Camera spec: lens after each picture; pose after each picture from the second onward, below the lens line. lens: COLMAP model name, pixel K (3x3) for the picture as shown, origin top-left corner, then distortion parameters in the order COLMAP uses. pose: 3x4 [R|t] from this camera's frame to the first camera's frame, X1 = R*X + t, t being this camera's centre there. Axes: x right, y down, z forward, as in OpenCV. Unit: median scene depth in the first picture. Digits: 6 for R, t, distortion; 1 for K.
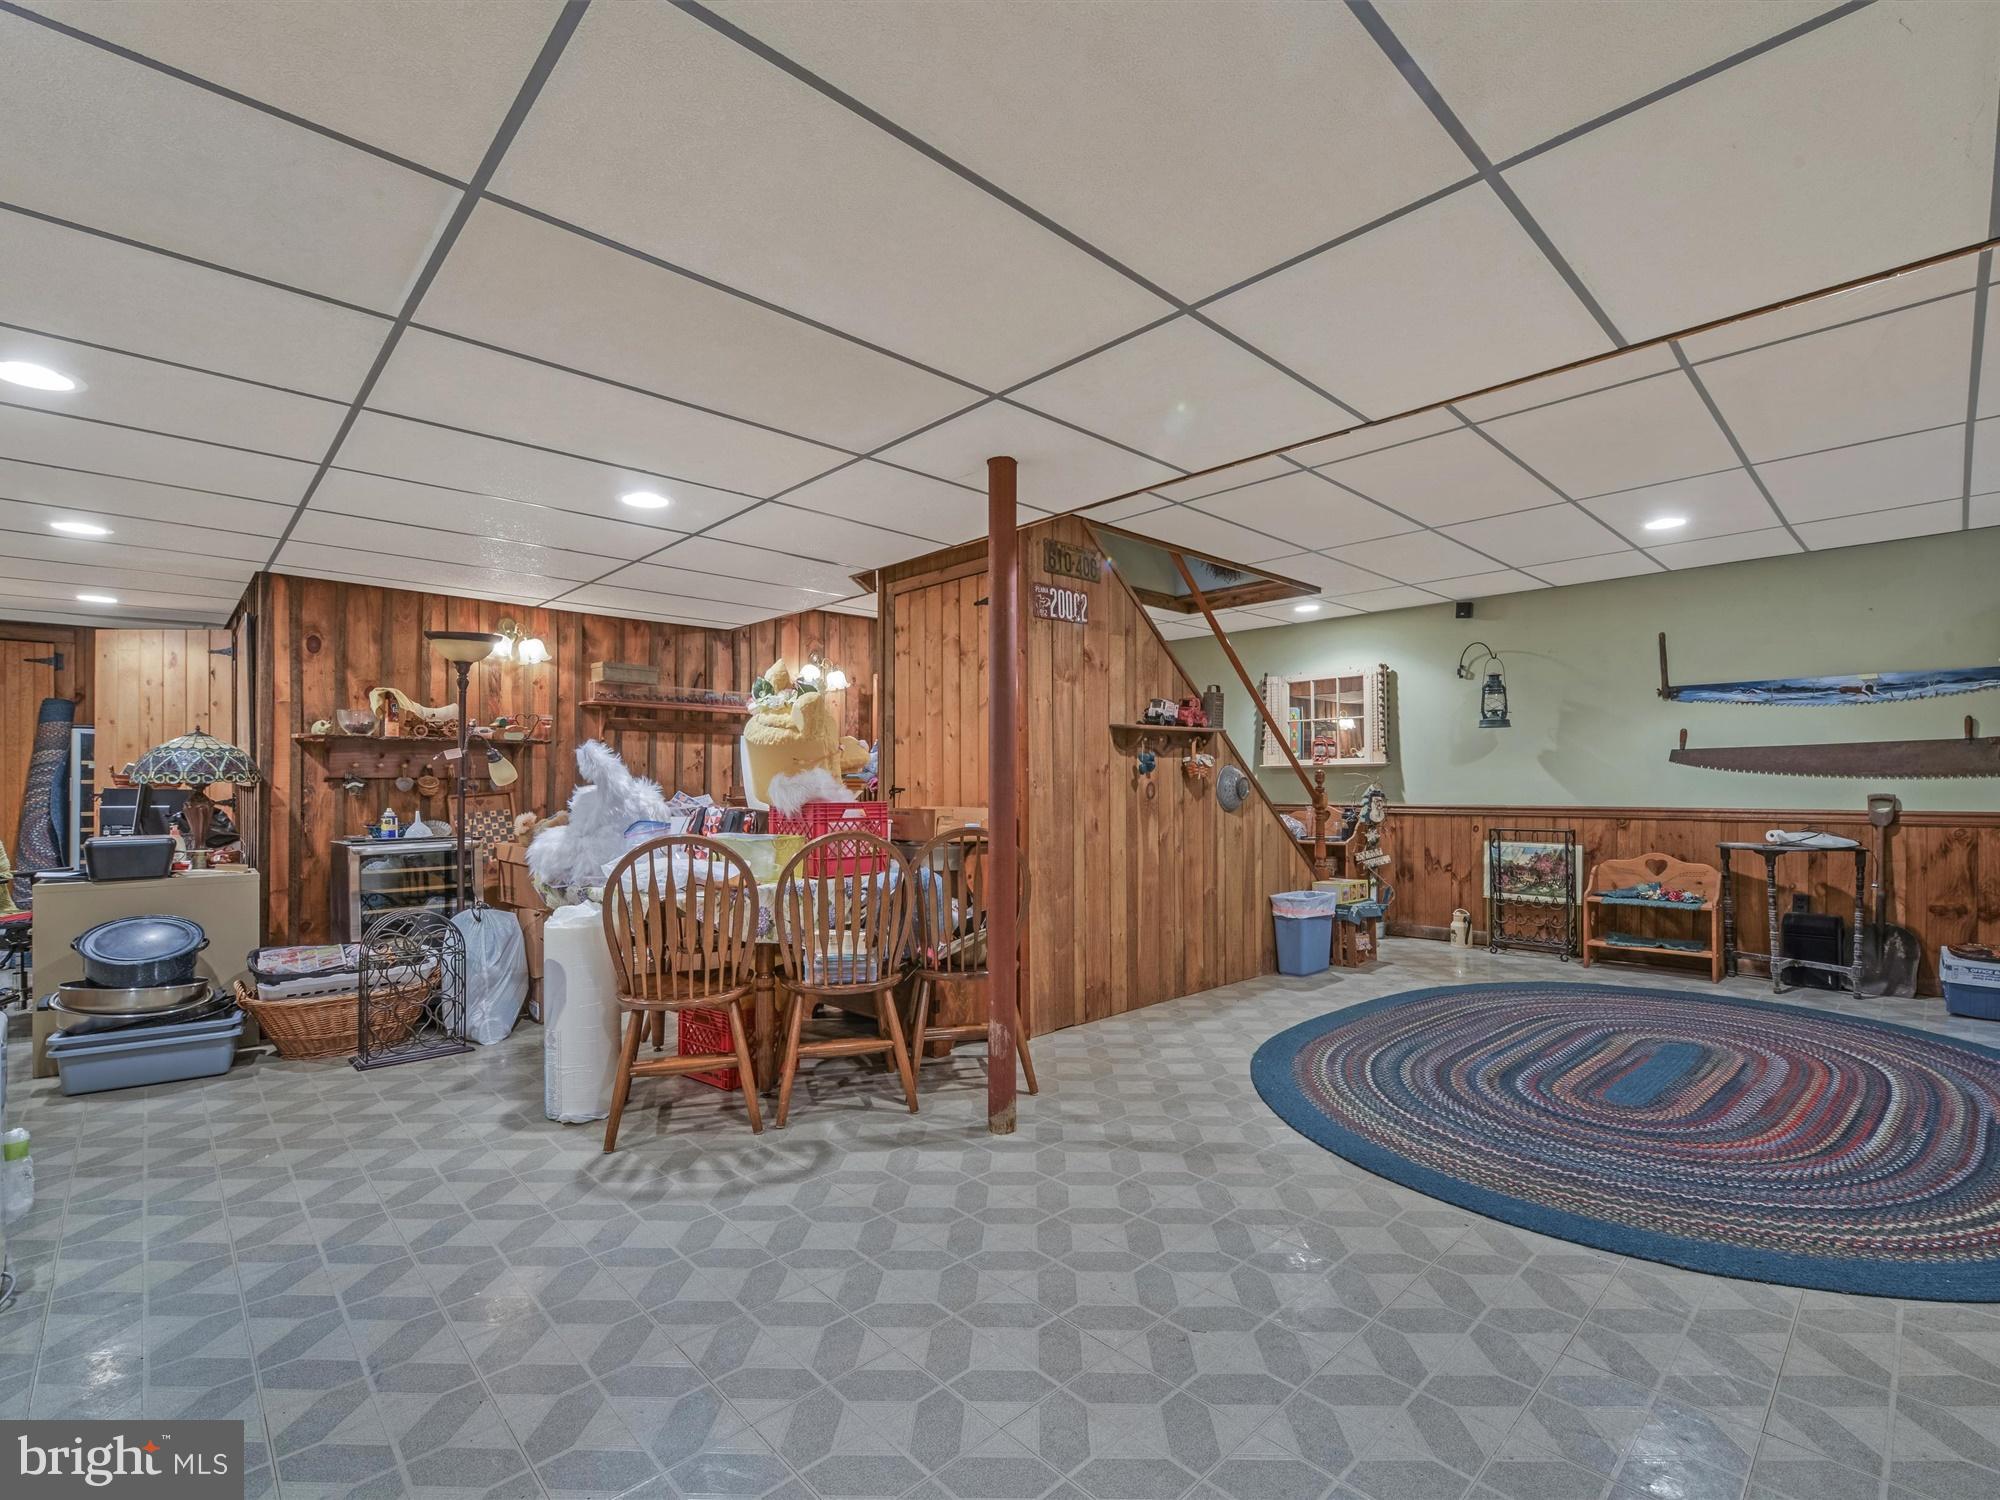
lens RADIAL K [[914.0, 0, 1007.6], [0, 914.0, 772.0], [0, 0, 1]] dist [-0.008505, -0.000054]
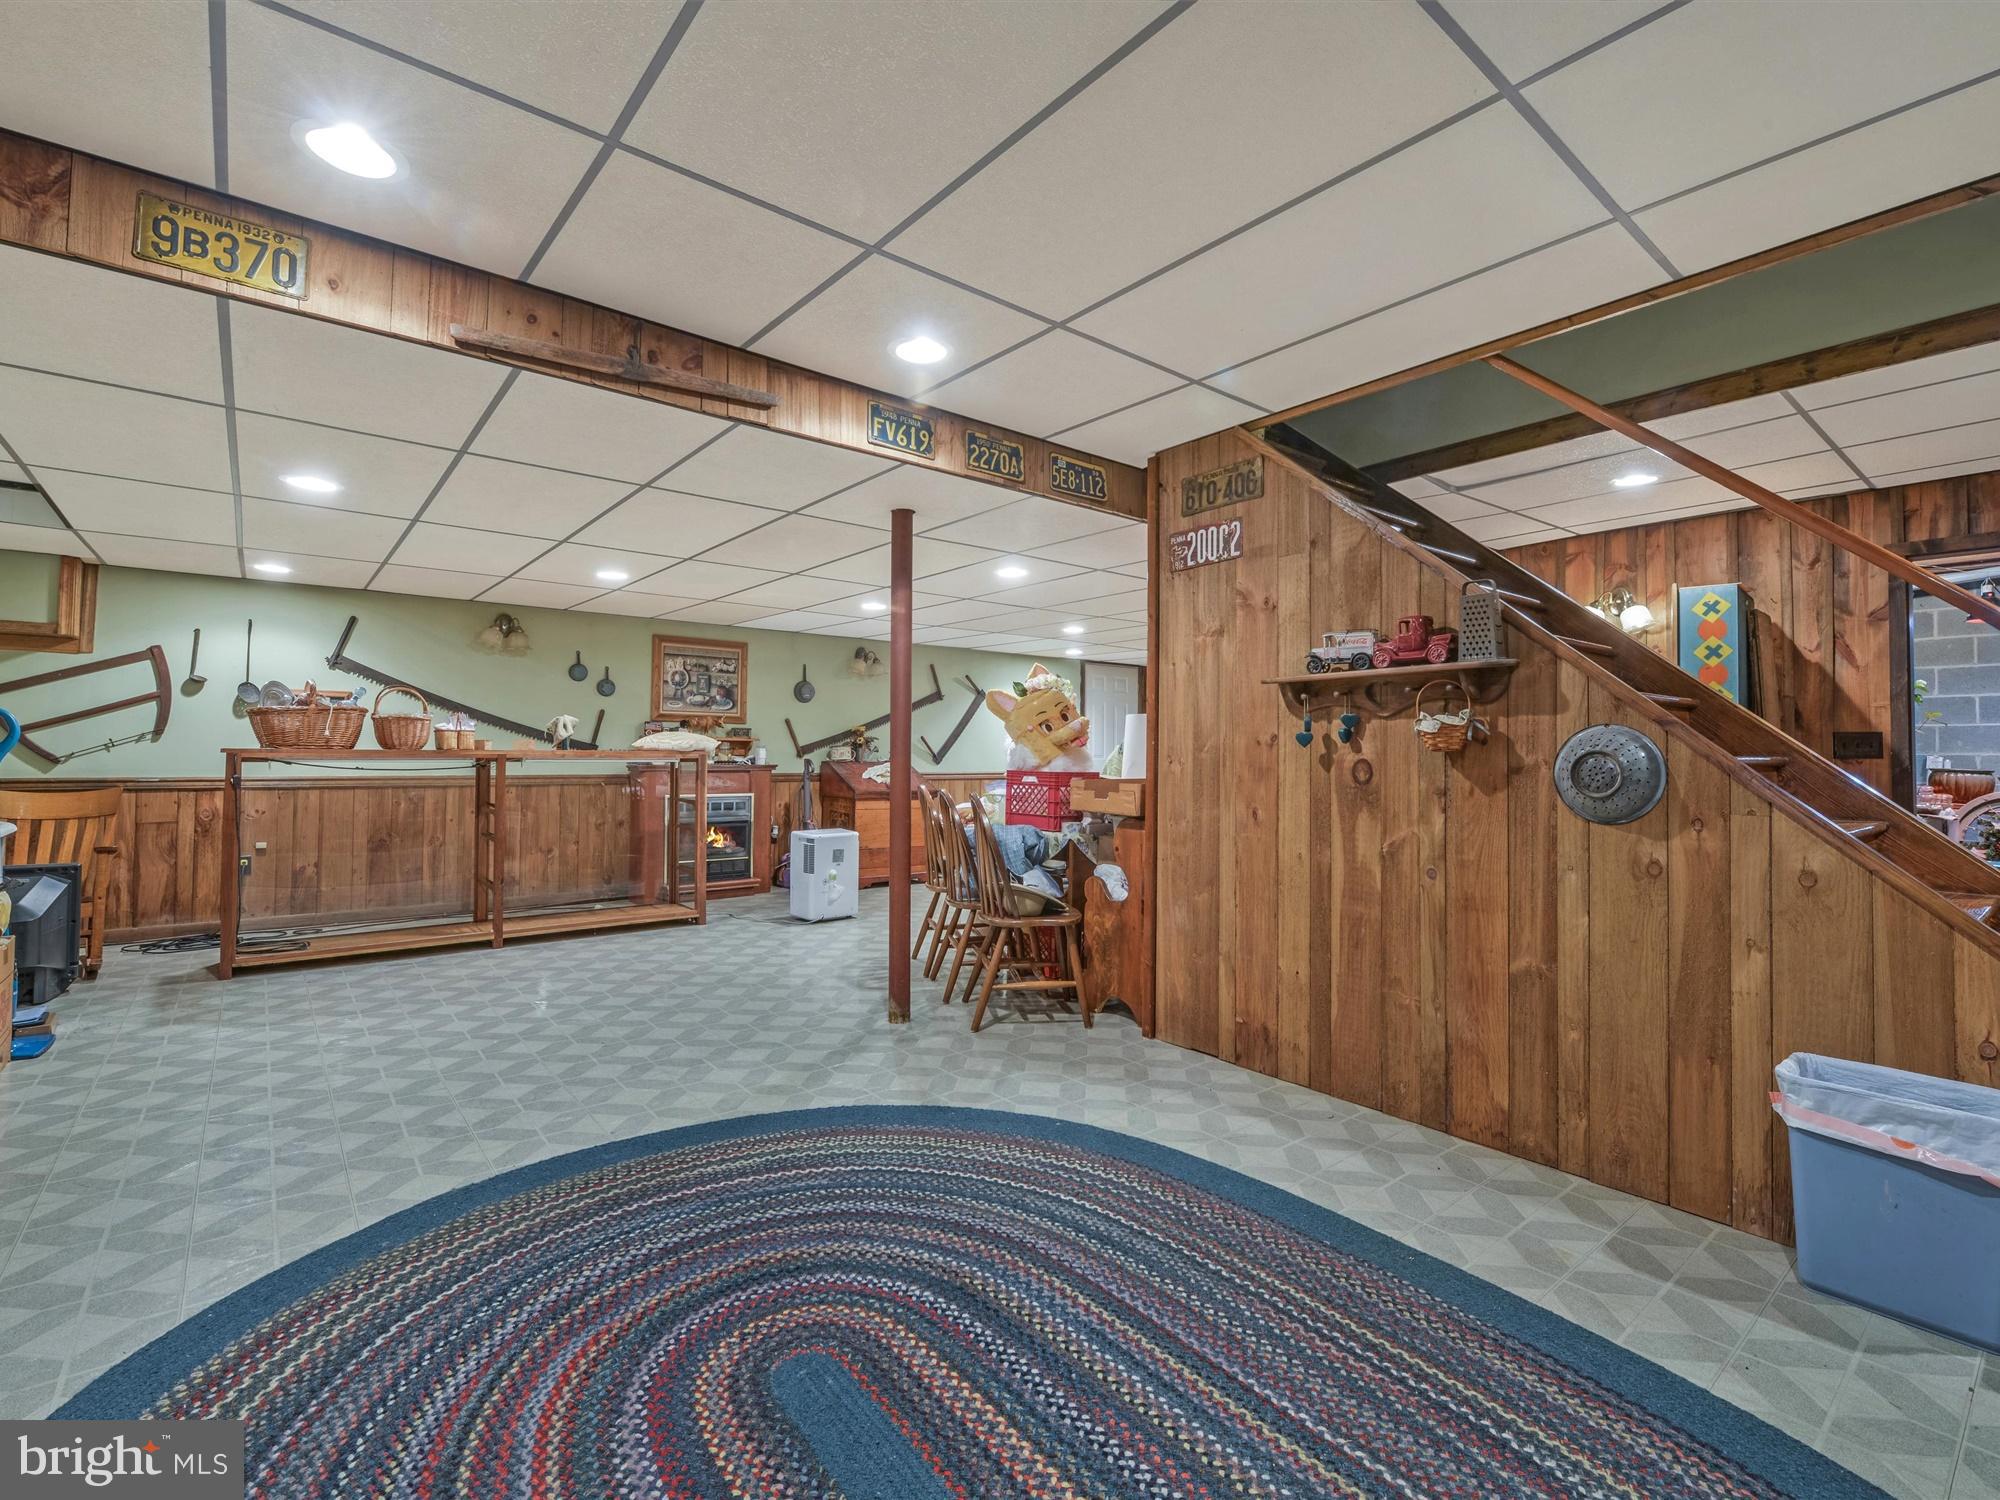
lens RADIAL K [[916.8, 0, 1007.7], [0, 916.8, 721.6], [0, 0, 1]] dist [-0.008136, -0.000606]
pose [[-0.080535, -0.034105, -0.996168, 0.919621], [0.005708, 0.999382, -0.034677, 0.006986], [0.996735, -0.008478, -0.080291, 0.893335]]
